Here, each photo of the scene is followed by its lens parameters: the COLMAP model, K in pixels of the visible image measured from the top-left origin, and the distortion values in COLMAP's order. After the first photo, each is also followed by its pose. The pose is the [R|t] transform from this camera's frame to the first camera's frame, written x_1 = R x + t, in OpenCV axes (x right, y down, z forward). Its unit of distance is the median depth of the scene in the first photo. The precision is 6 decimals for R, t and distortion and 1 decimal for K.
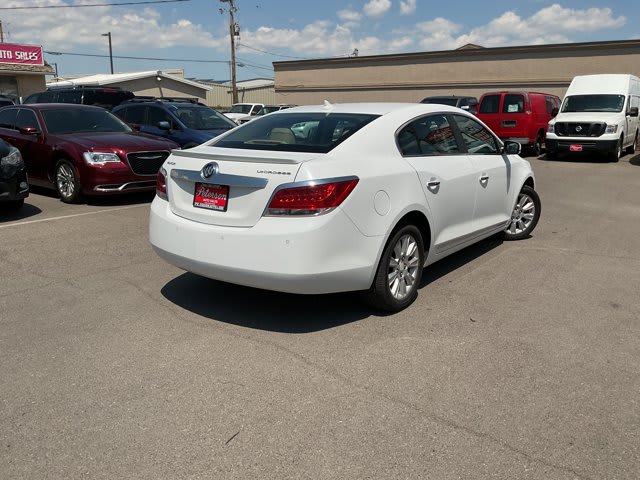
lens RADIAL K [[548.9, 0, 320.9], [0, 548.9, 245.1], [0, 0, 1]] dist [0.060763, -0.098744]
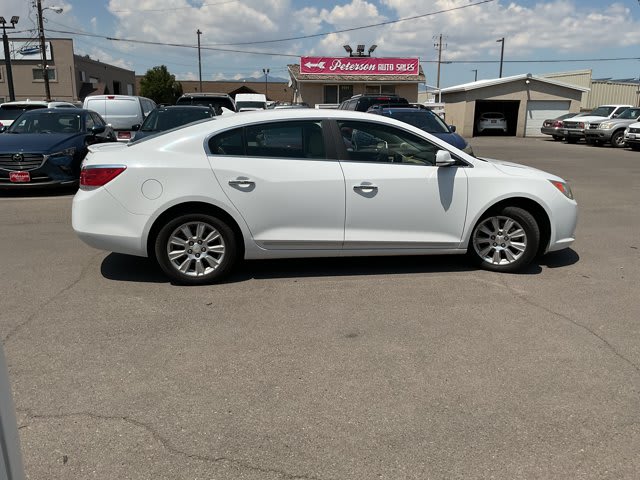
lens RADIAL K [[548.9, 0, 318.1], [0, 548.9, 246.6], [0, 0, 1]] dist [0.060763, -0.098744]
pose [[0.700986, 0.167832, -0.693146, 1.035269], [-0.169698, 0.983253, 0.066459, -0.078402], [0.692691, 0.071039, 0.717727, 0.303512]]
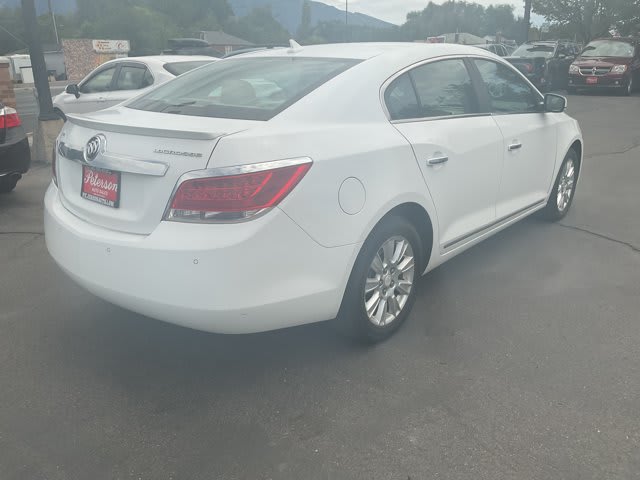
lens RADIAL K [[548.9, 0, 321.9], [0, 548.9, 242.1], [0, 0, 1]] dist [0.060763, -0.098744]
pose [[0.998187, 0.011328, -0.059112, 0.094766], [-0.005997, 0.995960, 0.089595, -0.066277], [0.059888, -0.089078, 0.994223, 0.268698]]
